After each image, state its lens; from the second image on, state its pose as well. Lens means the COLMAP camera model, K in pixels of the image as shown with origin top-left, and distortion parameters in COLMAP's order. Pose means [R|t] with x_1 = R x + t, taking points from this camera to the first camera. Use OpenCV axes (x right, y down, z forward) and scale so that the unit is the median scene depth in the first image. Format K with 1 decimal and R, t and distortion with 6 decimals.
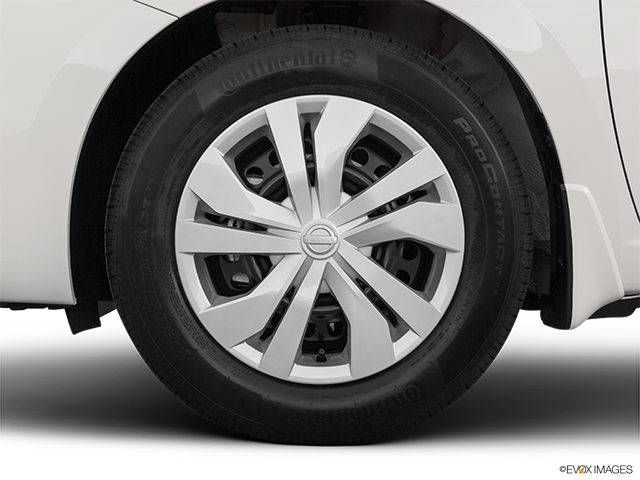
lens RADIAL K [[847.7, 0, 320.0], [0, 847.7, 240.0], [0, 0, 1]] dist [-0.004115, -0.001858]
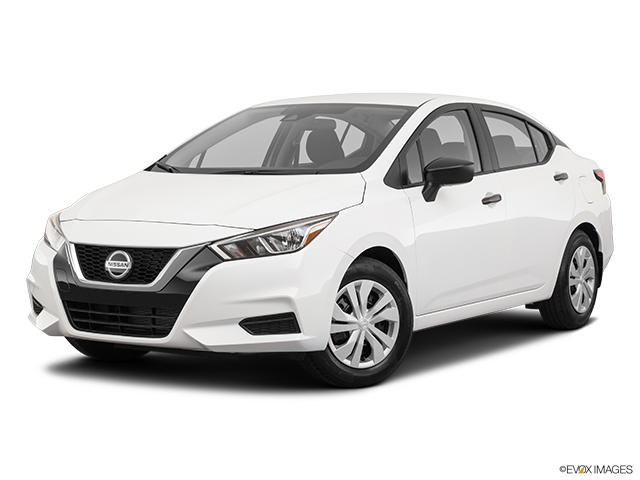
lens RADIAL K [[1340.8, 0, 320.0], [0, 1340.8, 240.0], [0, 0, 1]] dist [0.013696, -0.046046]
pose [[0.831039, -0.105631, 0.546092, -2.915429], [0.050121, 0.992029, 0.115614, -0.924775], [-0.553951, -0.068709, 0.829709, -3.161421]]
